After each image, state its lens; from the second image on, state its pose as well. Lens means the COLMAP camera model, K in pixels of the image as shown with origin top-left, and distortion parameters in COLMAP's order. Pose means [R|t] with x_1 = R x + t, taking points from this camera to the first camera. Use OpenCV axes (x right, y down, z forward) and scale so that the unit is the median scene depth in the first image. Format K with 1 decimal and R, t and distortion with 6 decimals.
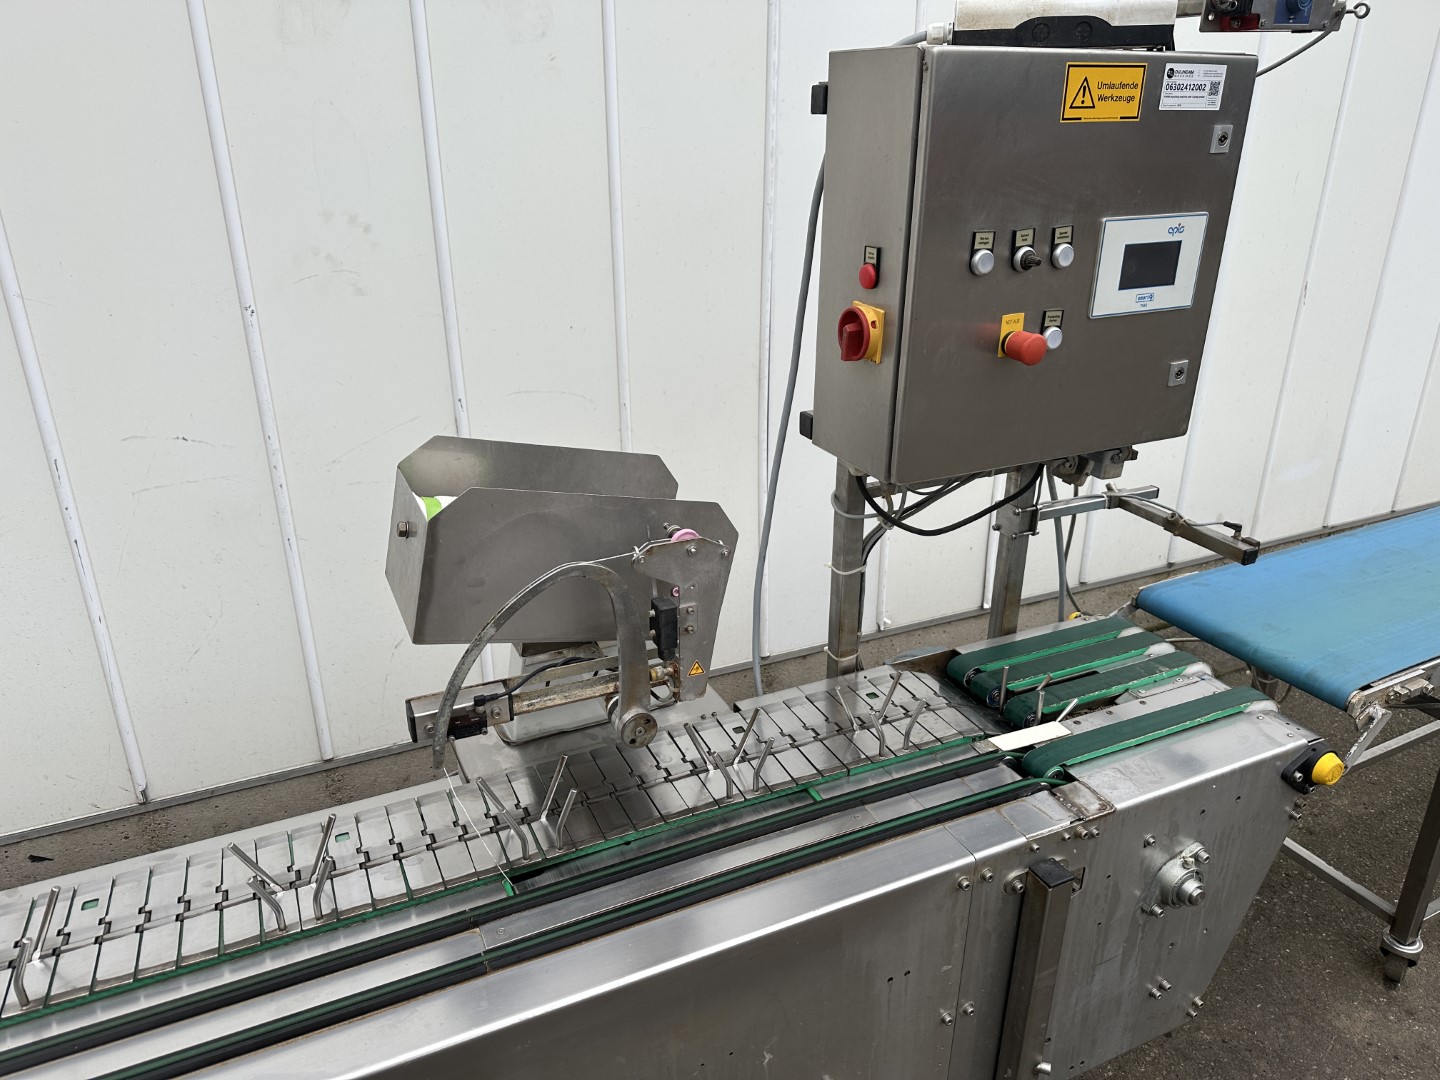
lens RADIAL K [[1063.9, 0, 701.2], [0, 1063.9, 573.6], [0, 0, 1]] dist [0.059936, -0.094611]
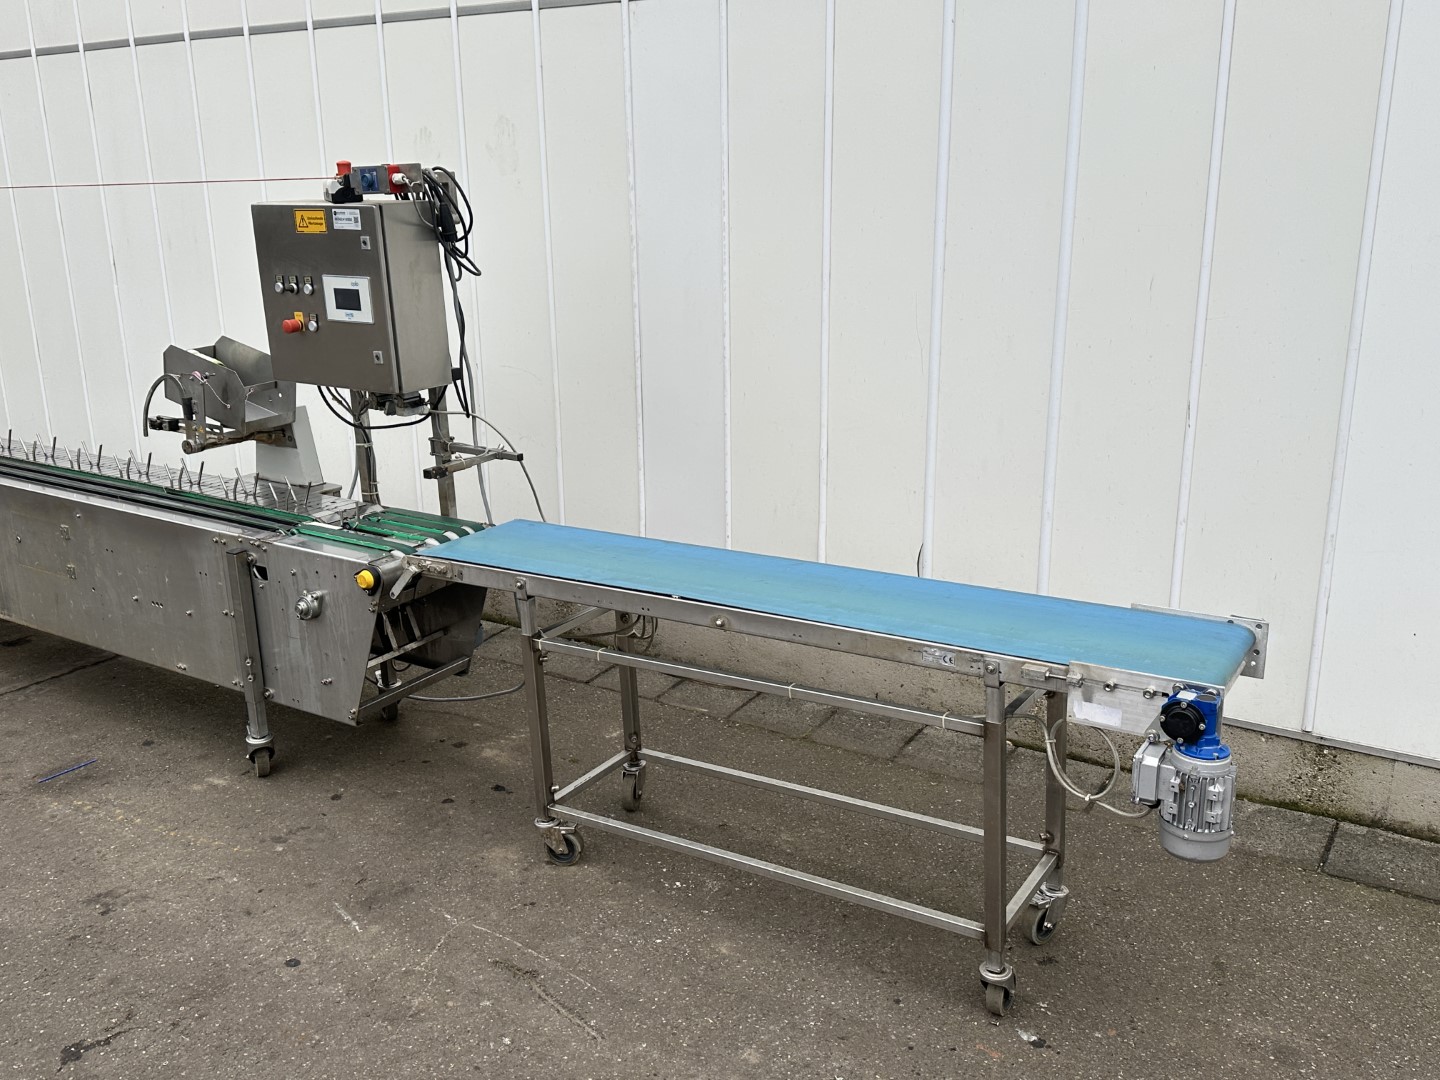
lens RADIAL K [[1258.2, 0, 720.0], [0, 1258.2, 540.0], [0, 0, 1]] dist [0.065499, -0.001568]
pose [[0.513845, 0.234488, -0.825214, 2.714241], [-0.327793, 0.942598, 0.063732, -0.221238], [0.792789, 0.237751, 0.561213, 0.272484]]
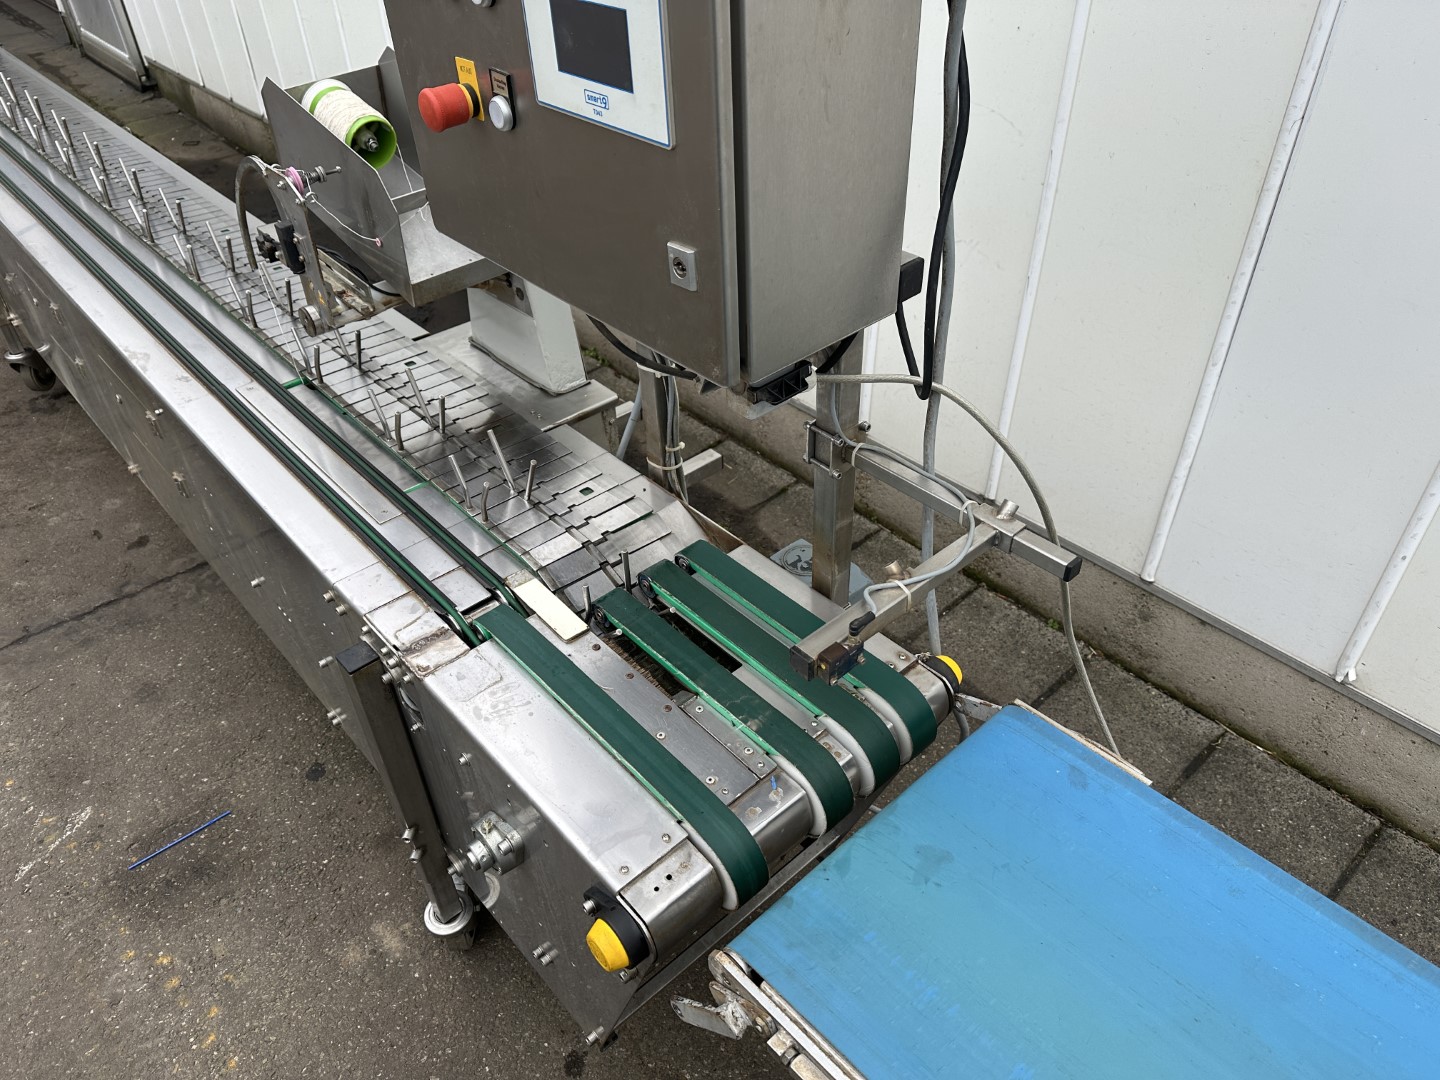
lens RADIAL K [[993.8, 0, 700.1], [0, 993.8, 541.2], [0, 0, 1]] dist [0.050195, -0.001307]
pose [[0.251910, 0.590326, -0.766849, 0.939221], [-0.355739, 0.793410, 0.493913, -0.334417], [0.899995, 0.148377, 0.409870, 0.797832]]
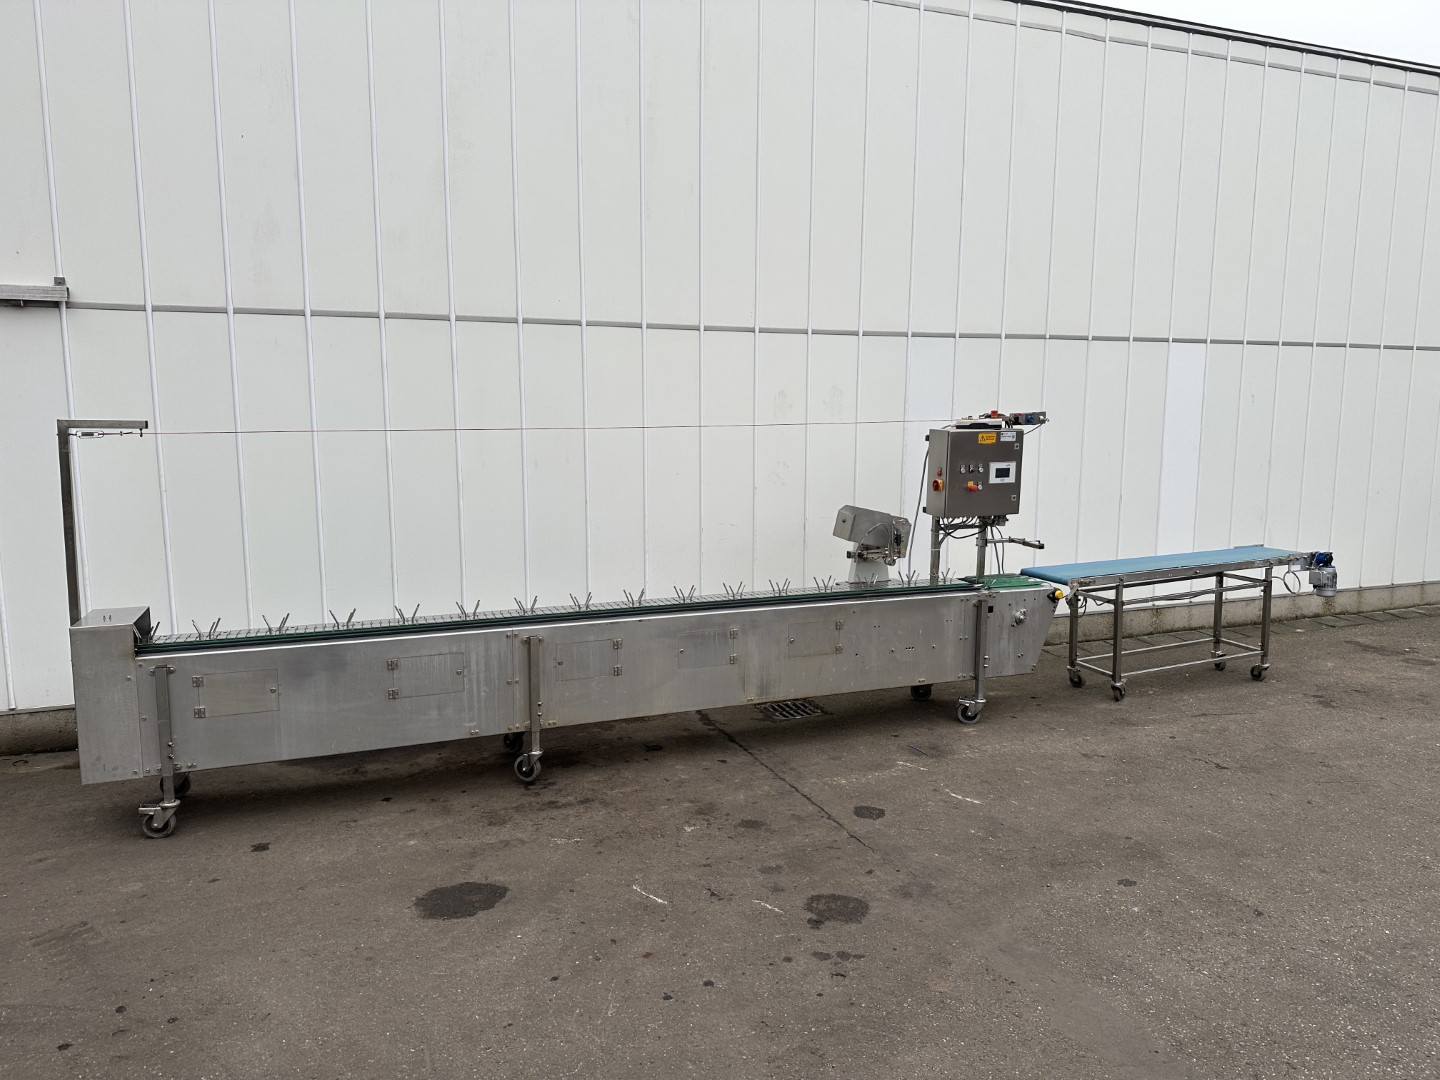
lens RADIAL K [[993.8, 0, 700.1], [0, 993.8, 541.2], [0, 0, 1]] dist [0.050195, -0.001307]
pose [[0.995912, 0.019146, -0.088278, -0.432977], [-0.041667, 0.964468, -0.260893, 1.044166], [0.080147, 0.263505, 0.961323, -2.808700]]
